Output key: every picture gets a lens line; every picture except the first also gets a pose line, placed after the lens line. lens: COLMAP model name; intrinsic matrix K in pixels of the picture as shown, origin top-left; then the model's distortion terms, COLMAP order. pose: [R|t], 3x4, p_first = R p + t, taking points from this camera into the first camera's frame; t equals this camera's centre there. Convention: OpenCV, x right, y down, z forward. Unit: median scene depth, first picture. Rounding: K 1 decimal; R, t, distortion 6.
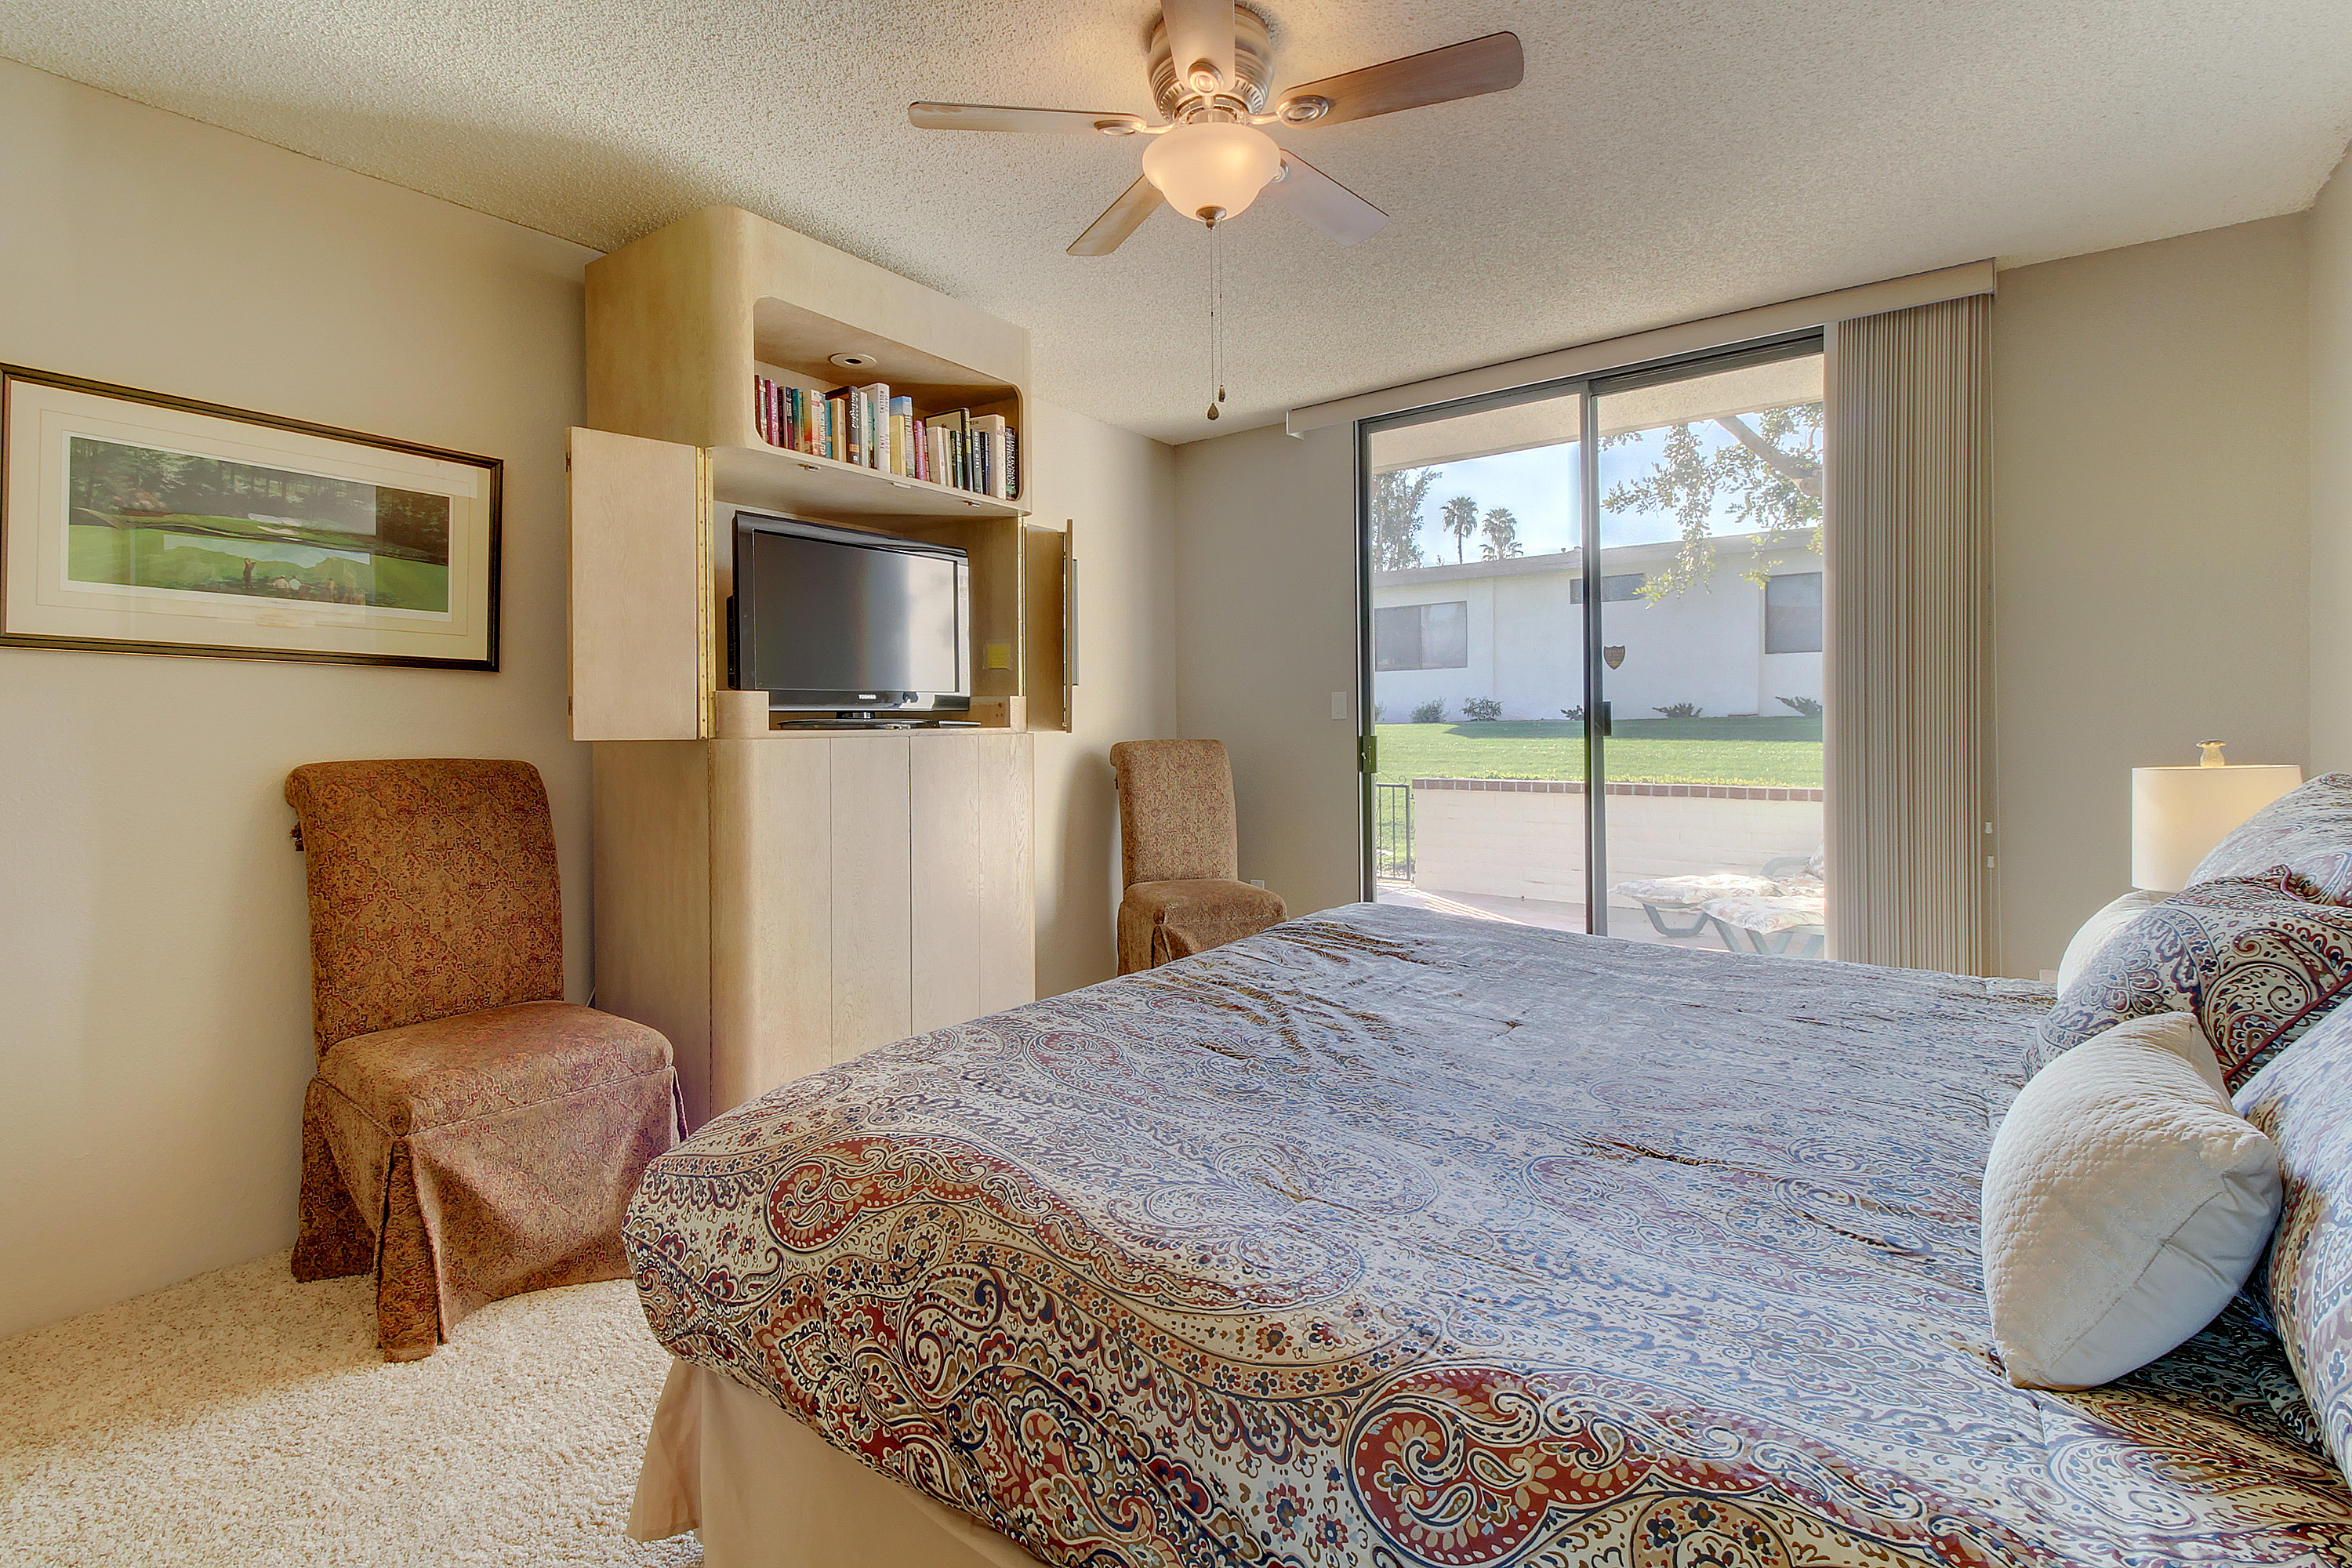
lens RADIAL K [[1157.0, 0, 1176.8], [0, 1157.0, 729.4], [0, 0, 1]] dist [0.016734, 0.000137]
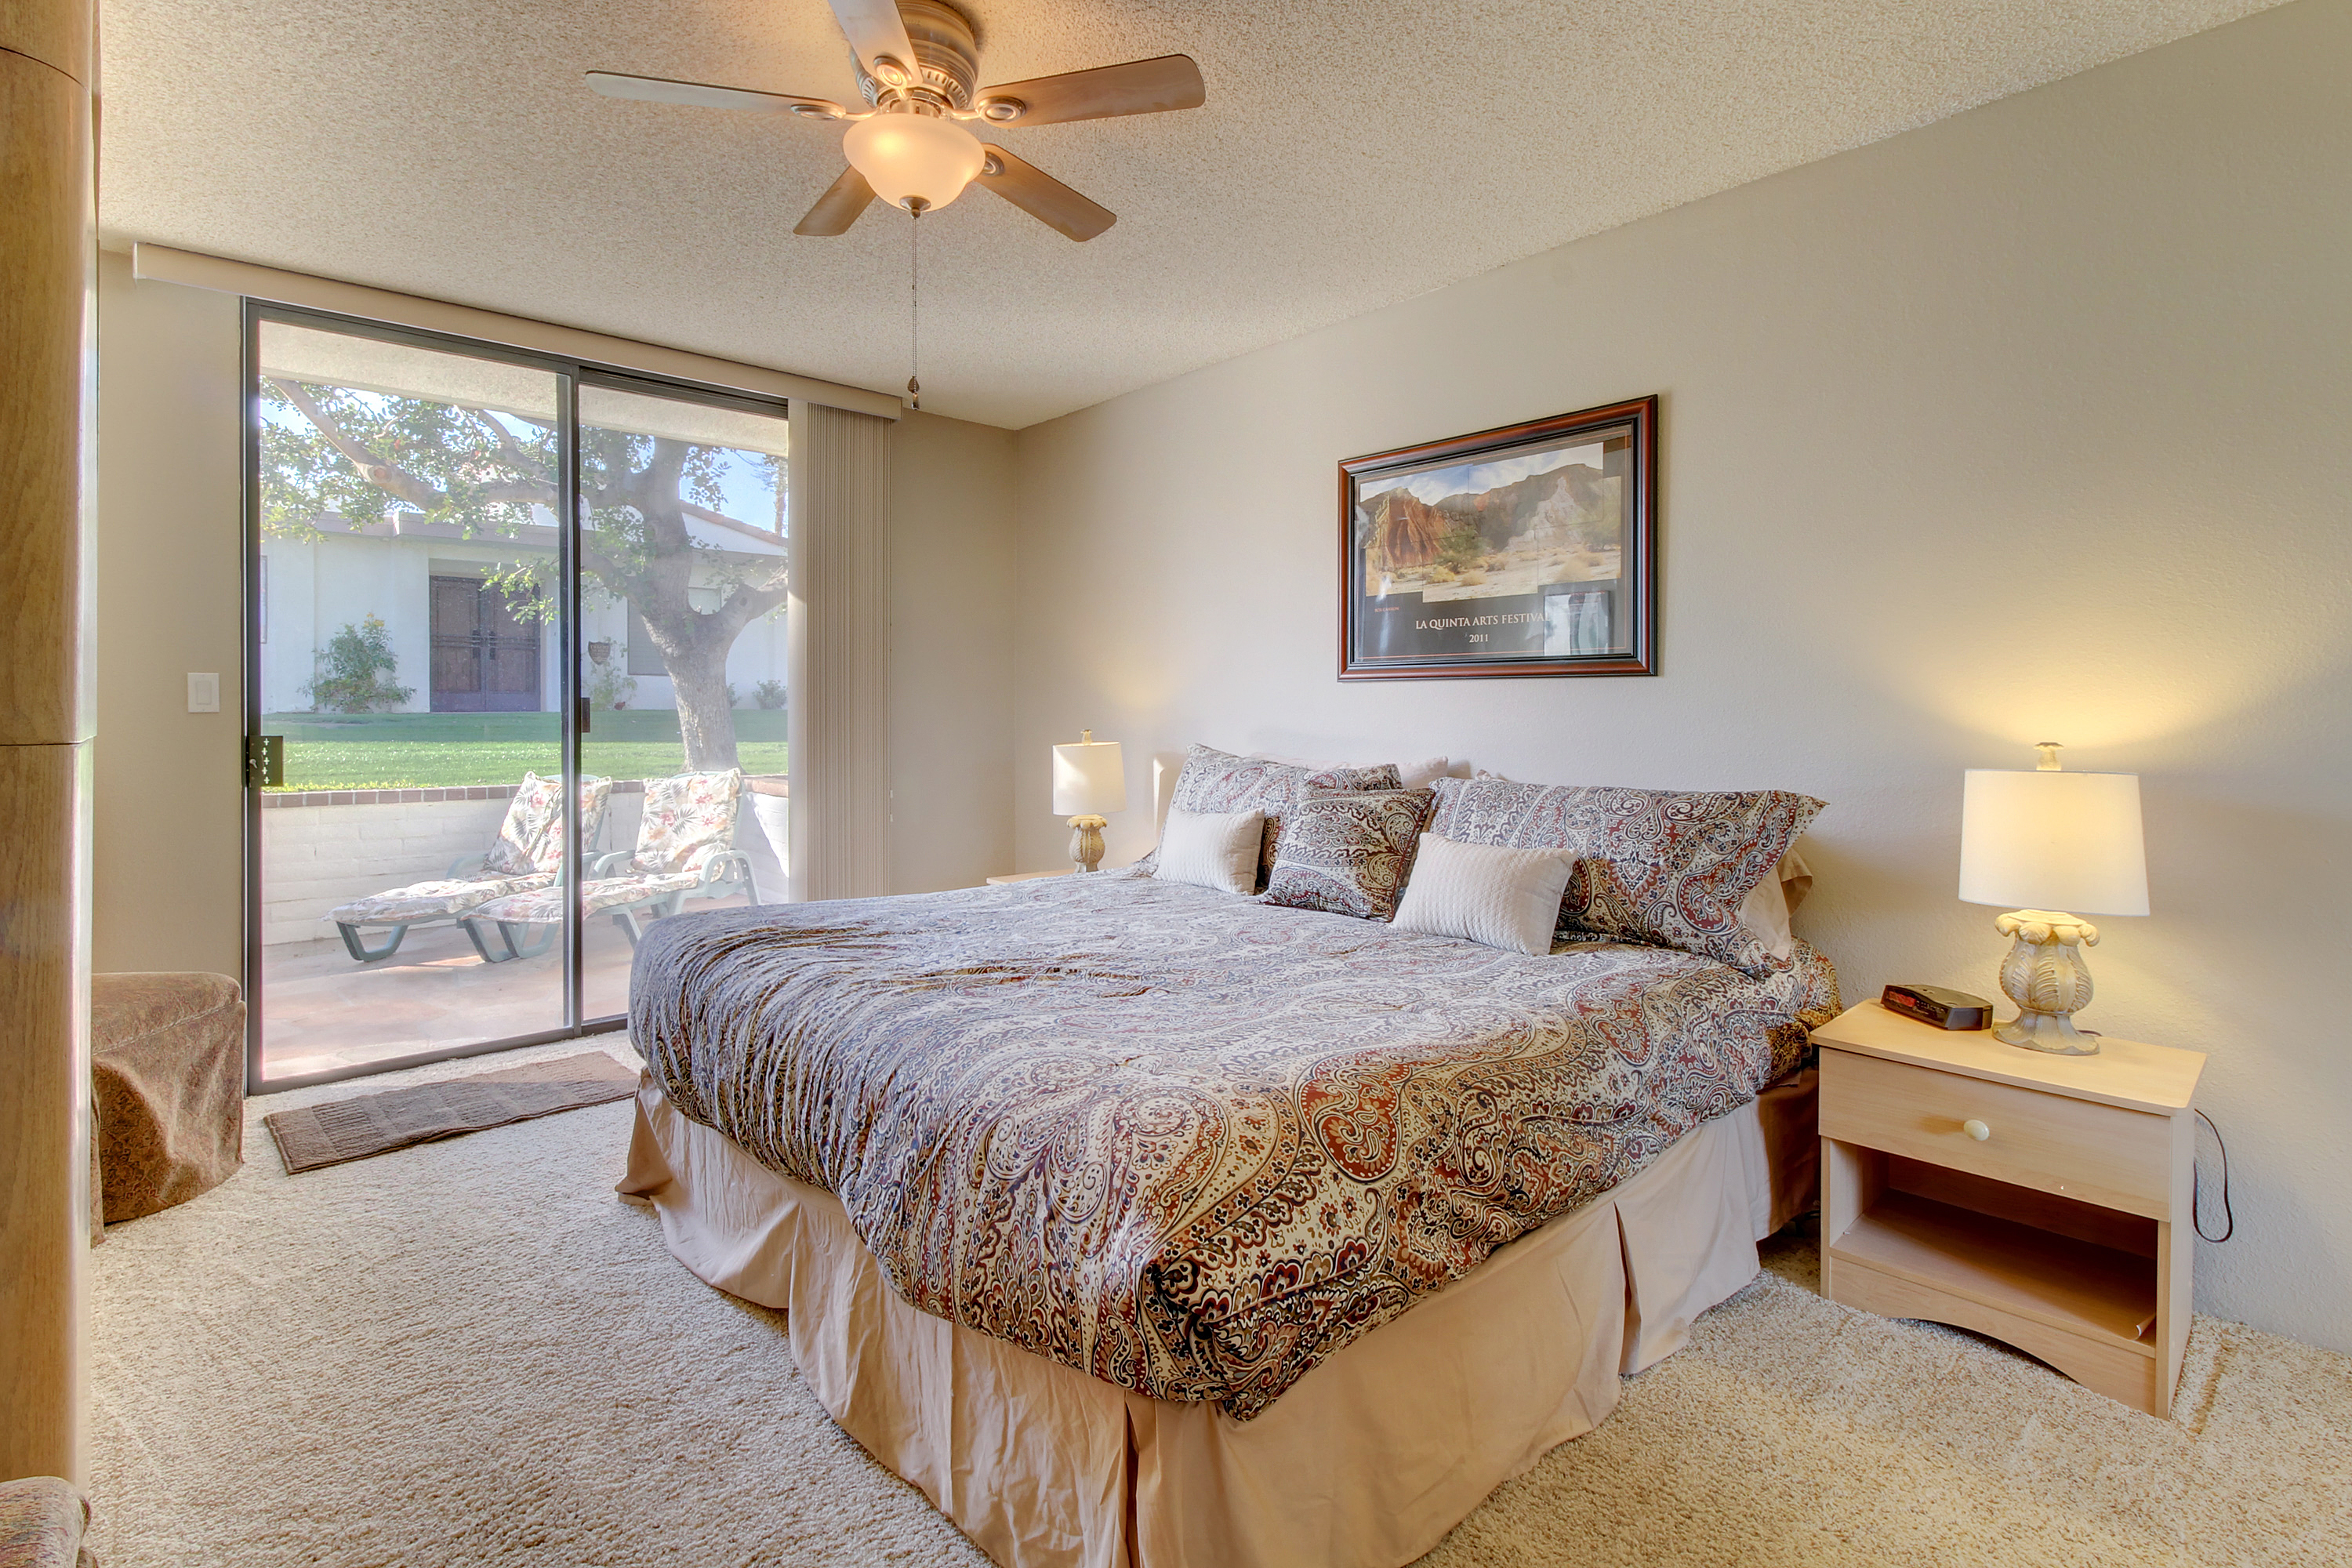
lens RADIAL K [[1085.3, 0, 1172.8], [0, 1085.3, 717.2], [0, 0, 1]] dist [0.003102, 0.000197]
pose [[0.178231, -0.000441, 0.983988, -1.269435], [0.002886, 0.999996, -0.000075, 0.000336], [-0.983984, 0.002853, 0.178232, 0.913464]]
